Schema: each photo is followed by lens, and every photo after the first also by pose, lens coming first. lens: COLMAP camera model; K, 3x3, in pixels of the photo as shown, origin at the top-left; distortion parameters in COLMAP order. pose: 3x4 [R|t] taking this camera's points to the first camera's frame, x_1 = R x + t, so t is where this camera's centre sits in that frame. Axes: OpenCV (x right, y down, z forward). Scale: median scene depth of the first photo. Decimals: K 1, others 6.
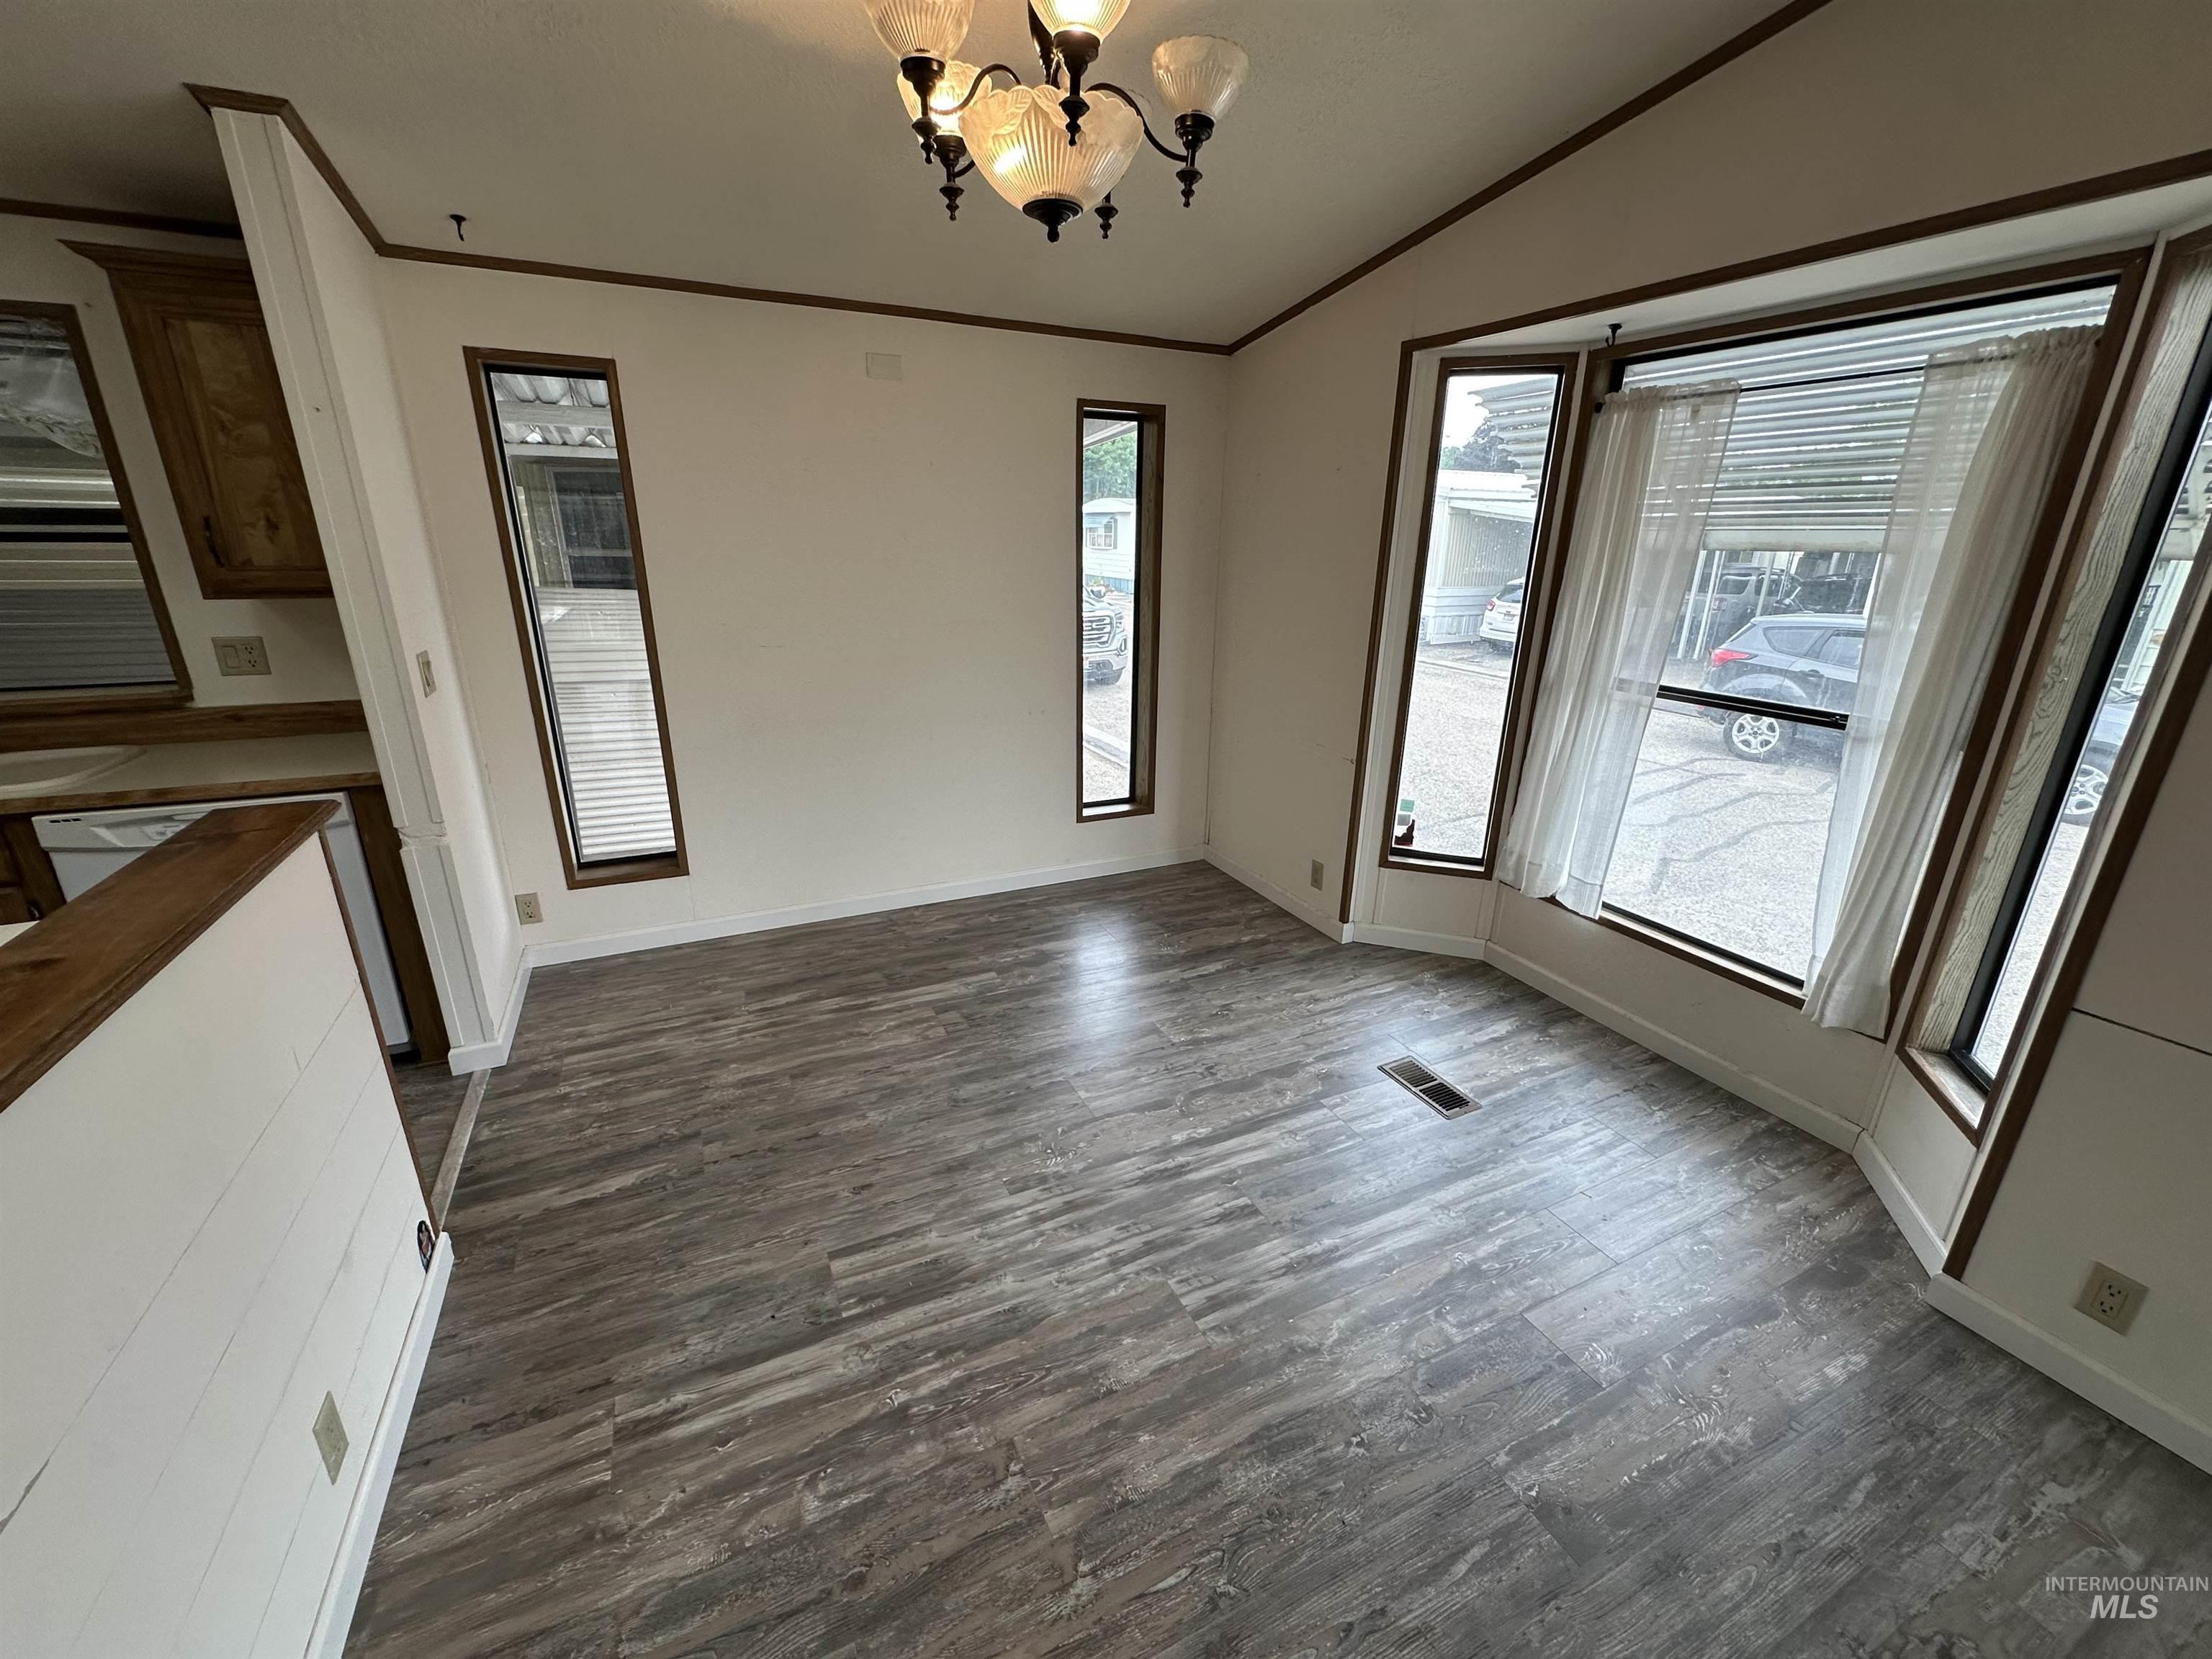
lens RADIAL K [[884.8, 0, 1104.5], [0, 884.8, 829.9], [0, 0, 1]] dist [-0.006614, 0.001796]
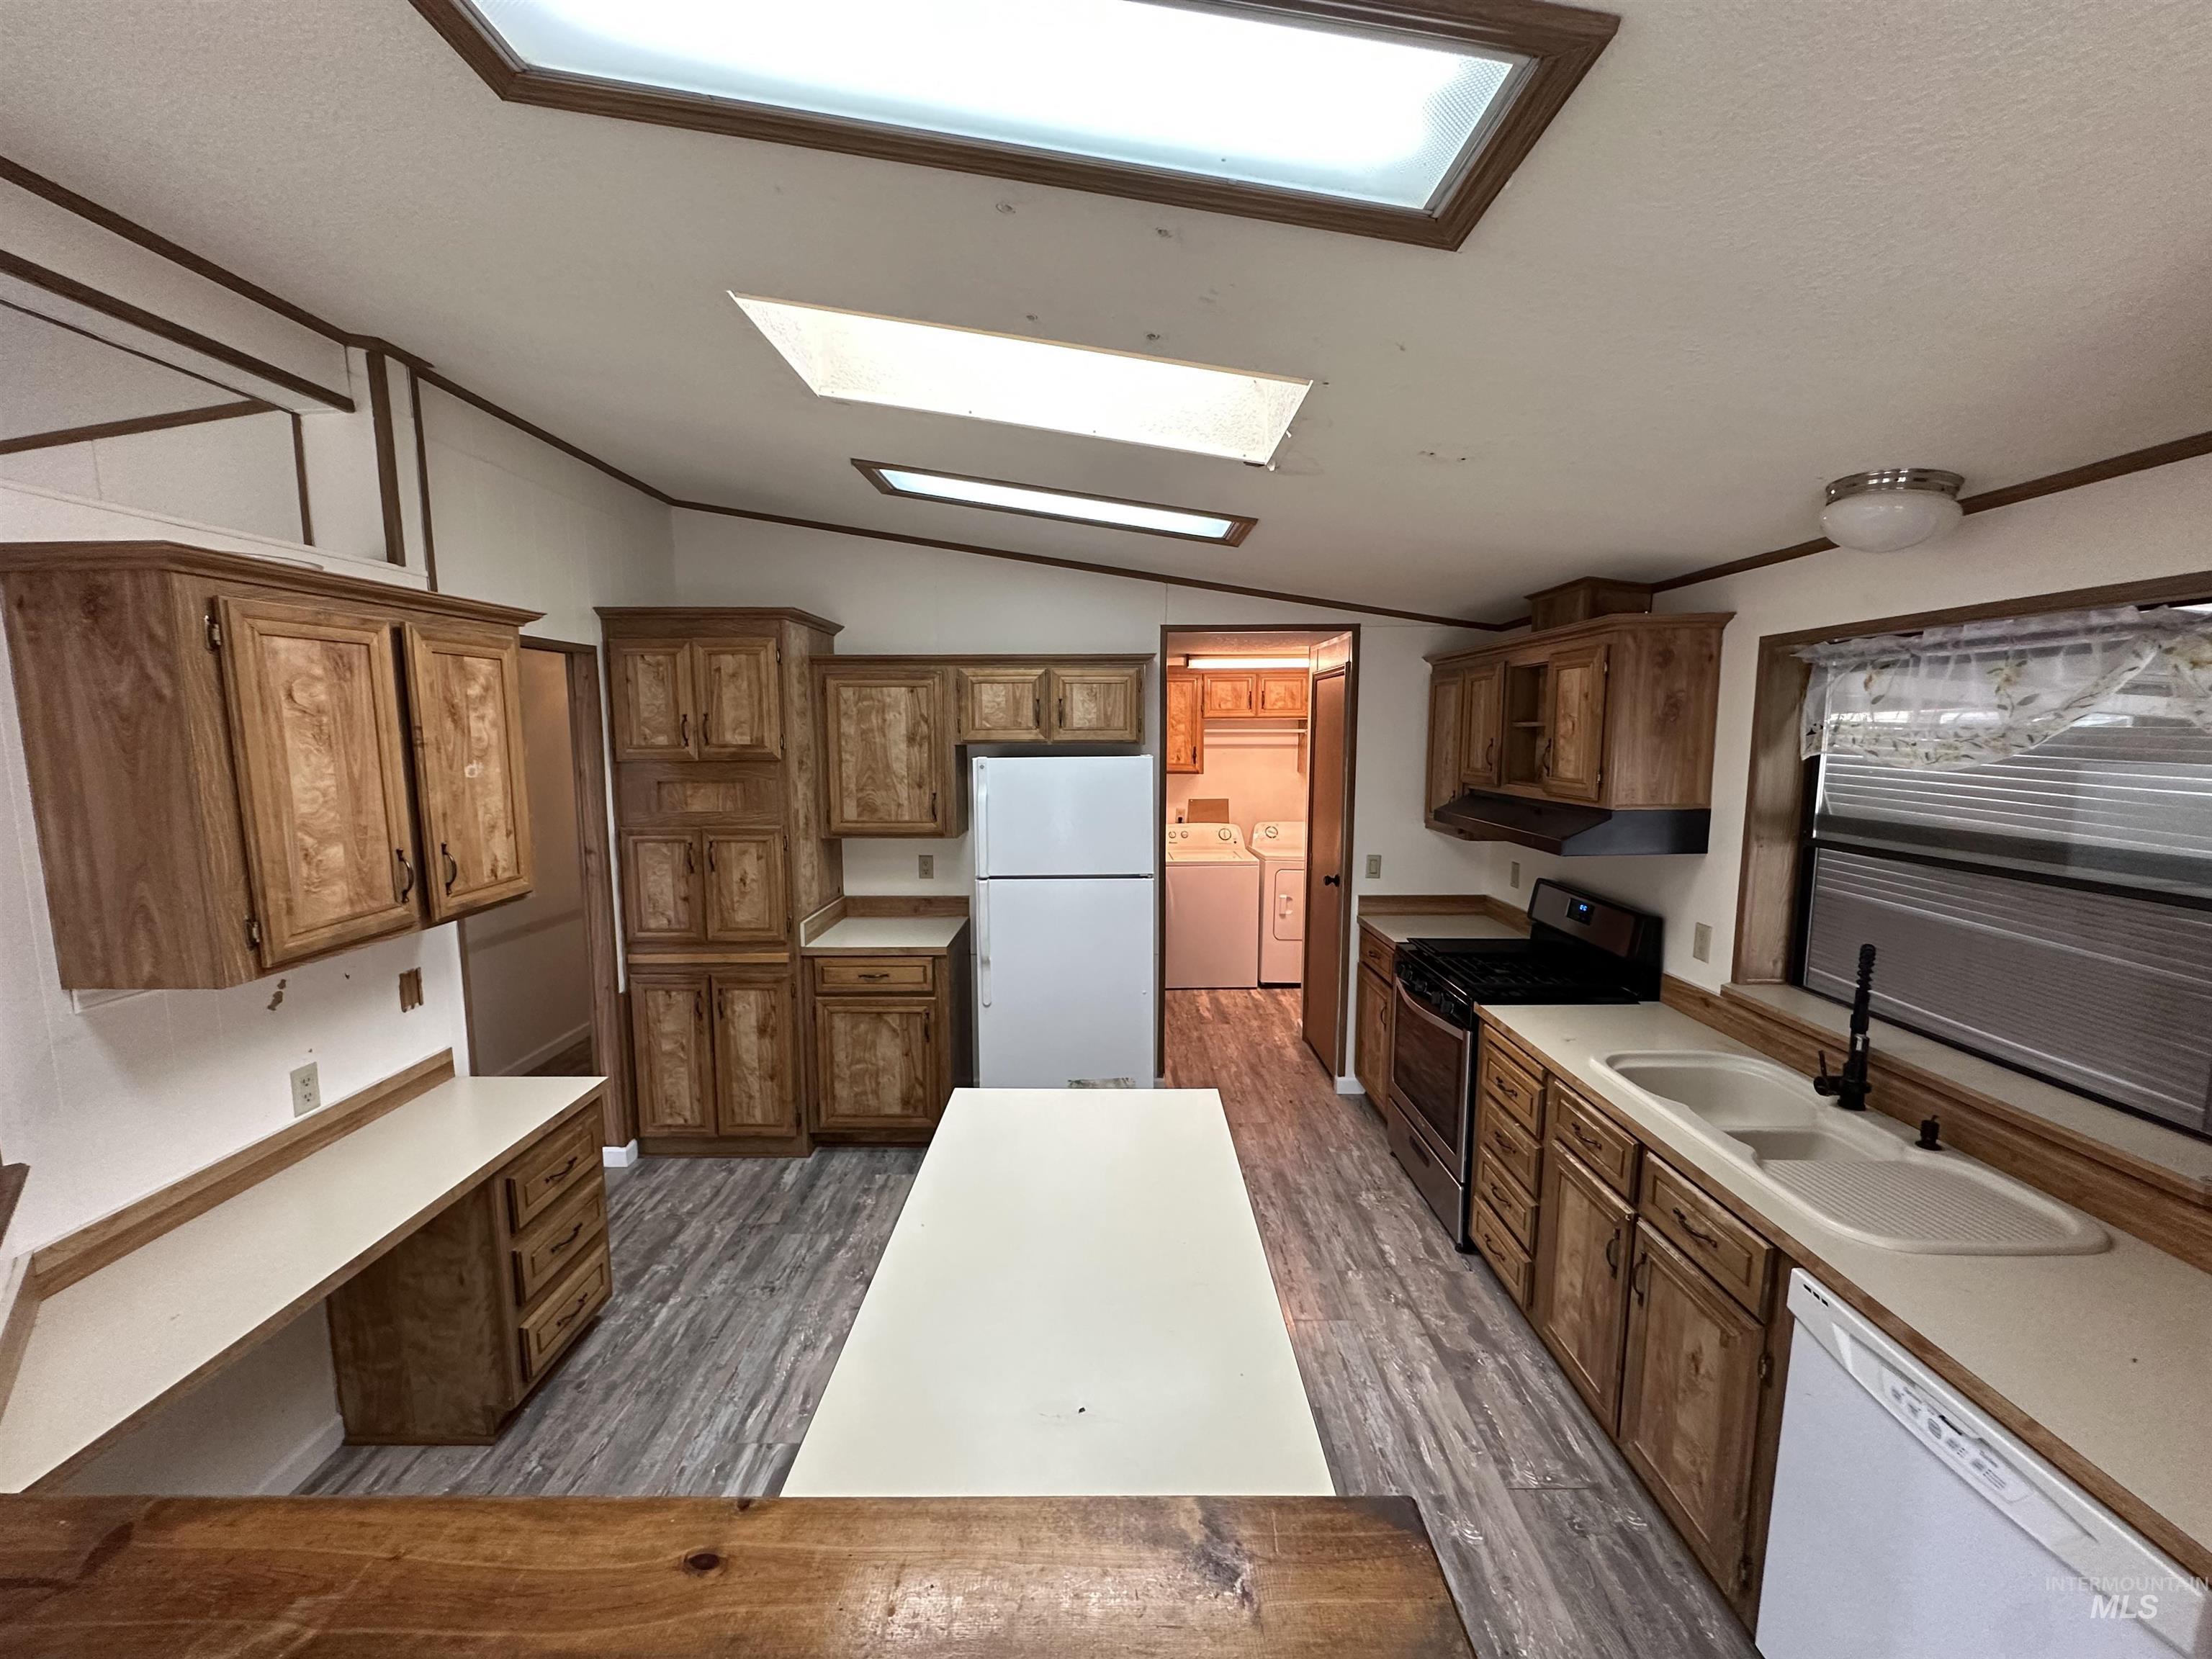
lens RADIAL K [[884.8, 0, 1104.5], [0, 884.8, 829.9], [0, 0, 1]] dist [-0.006614, 0.001796]
pose [[-0.434627, 0.090320, -0.896070, -0.297090], [-0.289989, 0.927935, 0.234187, -0.320366], [0.852647, 0.361634, -0.377114, 0.576168]]
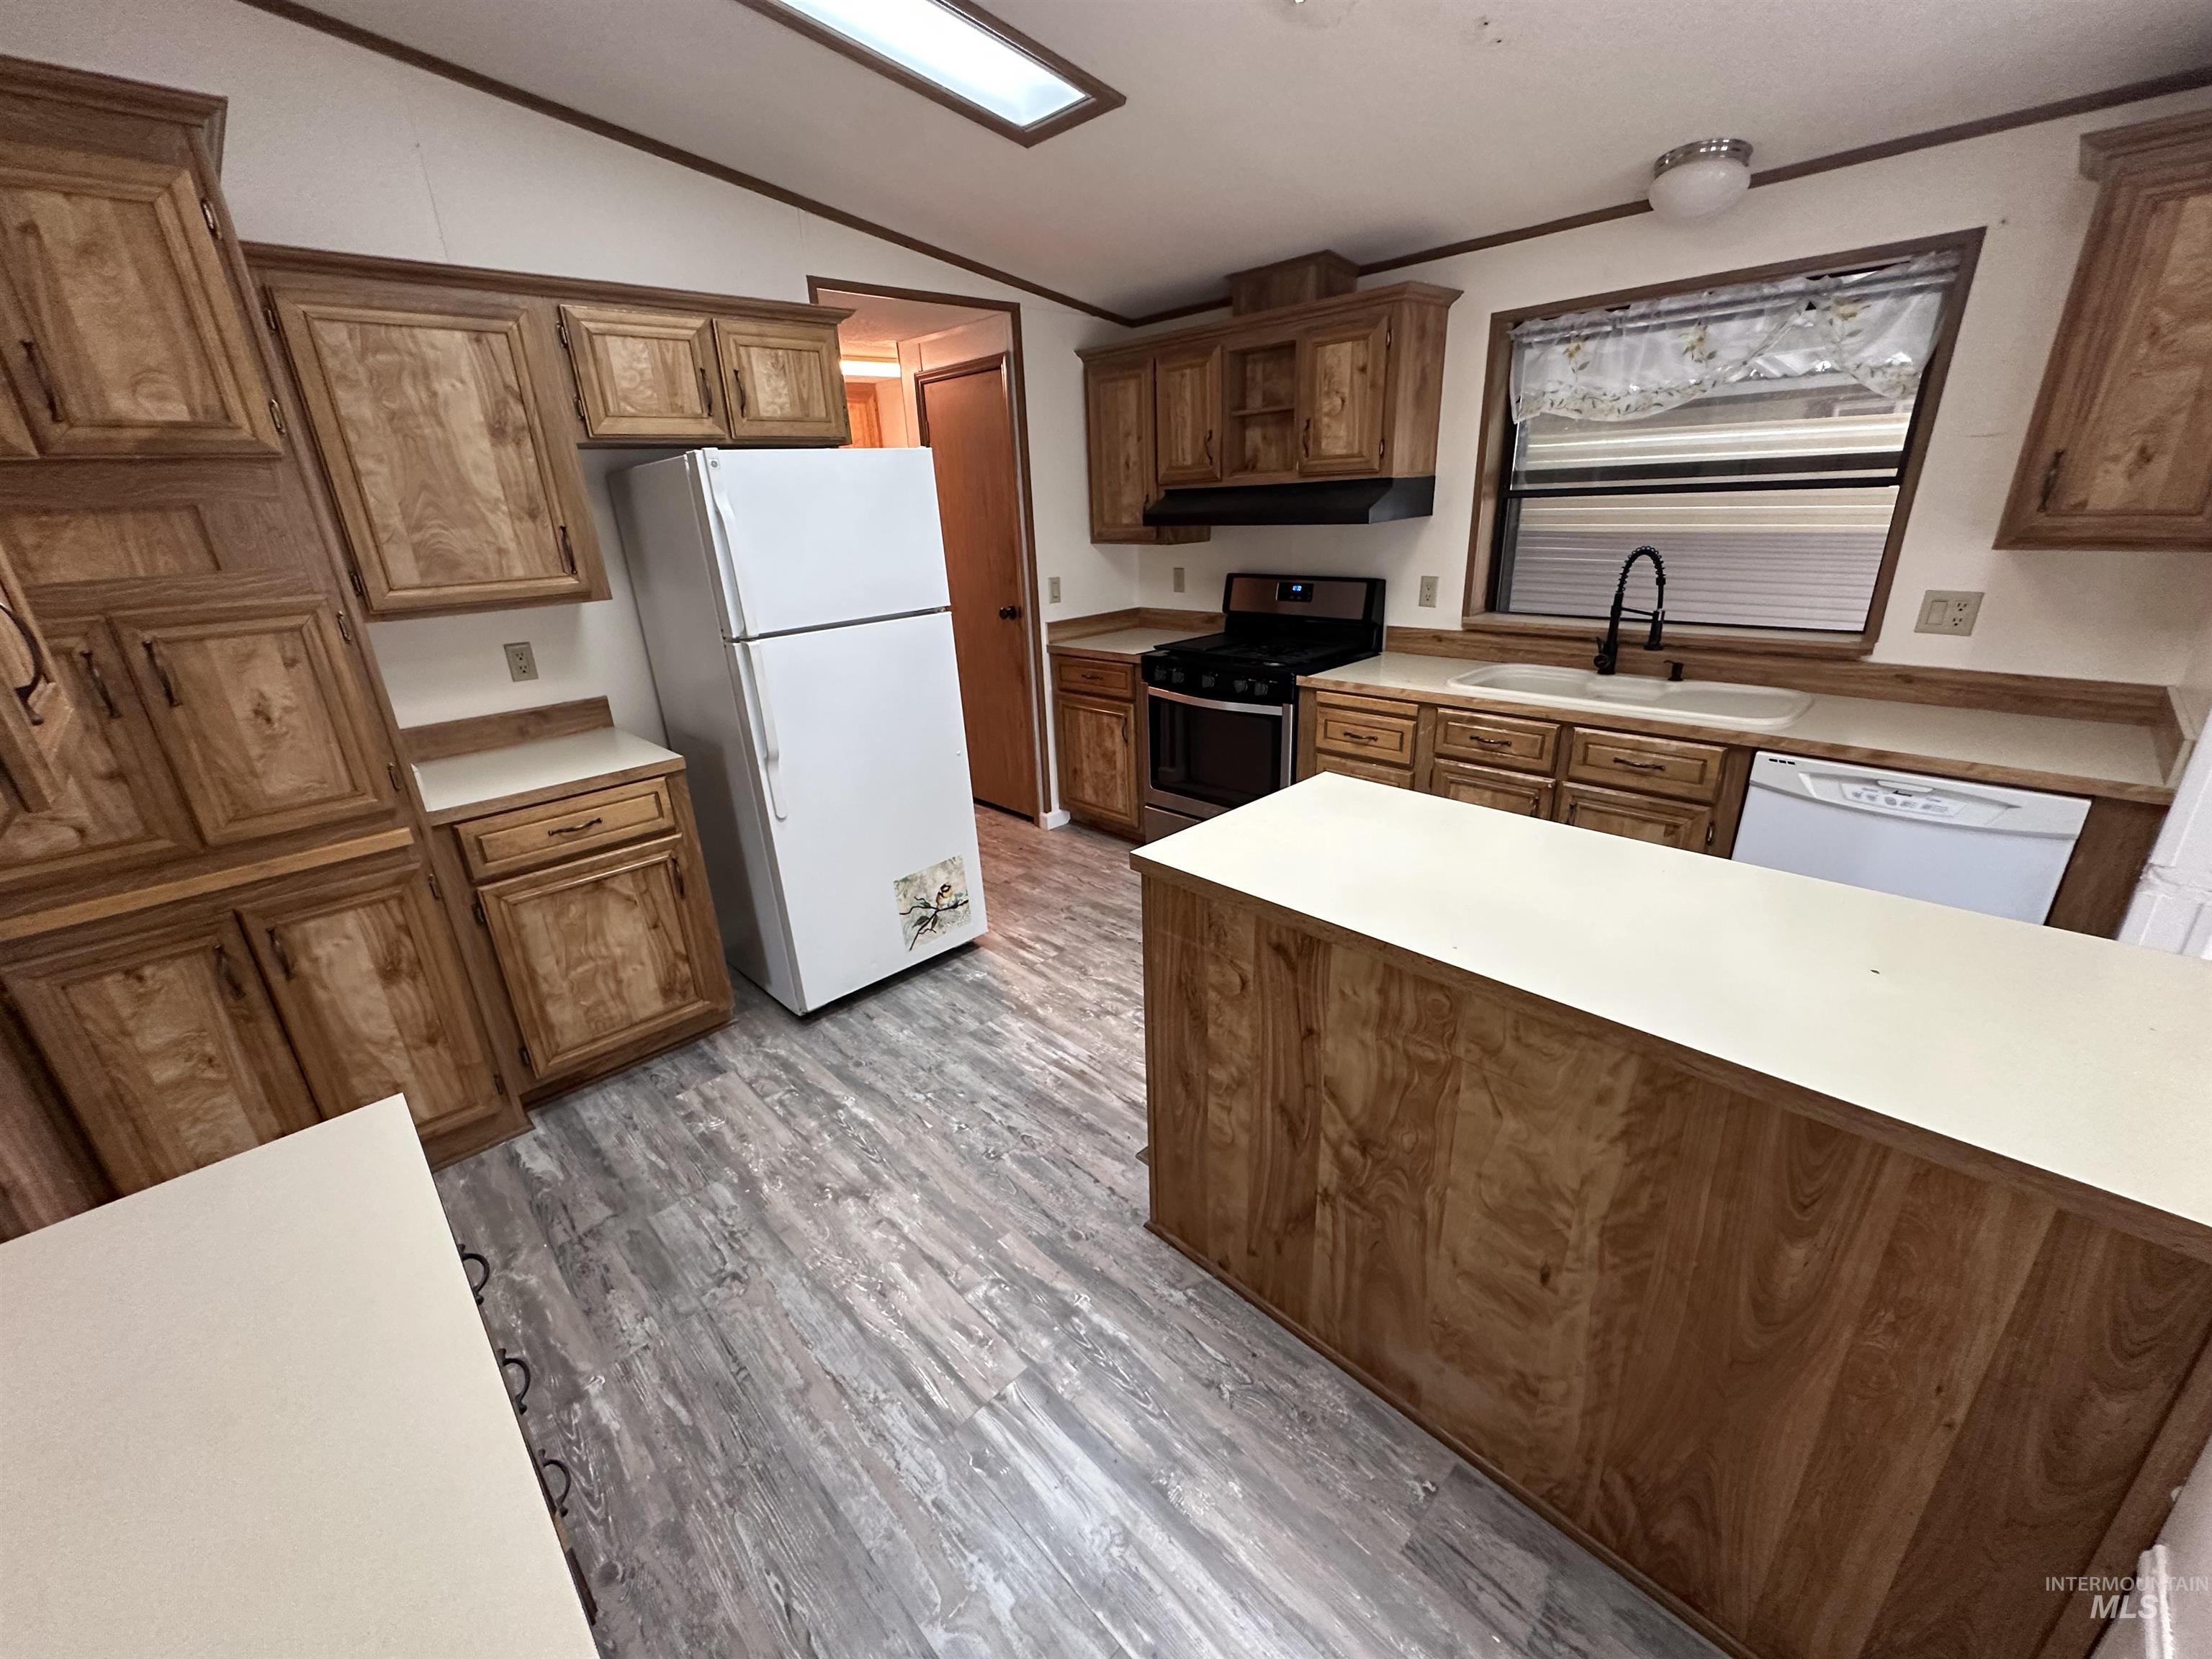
lens RADIAL K [[884.8, 0, 1104.5], [0, 884.8, 829.9], [0, 0, 1]] dist [-0.006614, 0.001796]
pose [[0.317663, 0.310611, -0.895886, -0.425761], [-0.257203, 0.937627, 0.233884, 0.024828], [0.912654, 0.156128, 0.377740, -0.103537]]
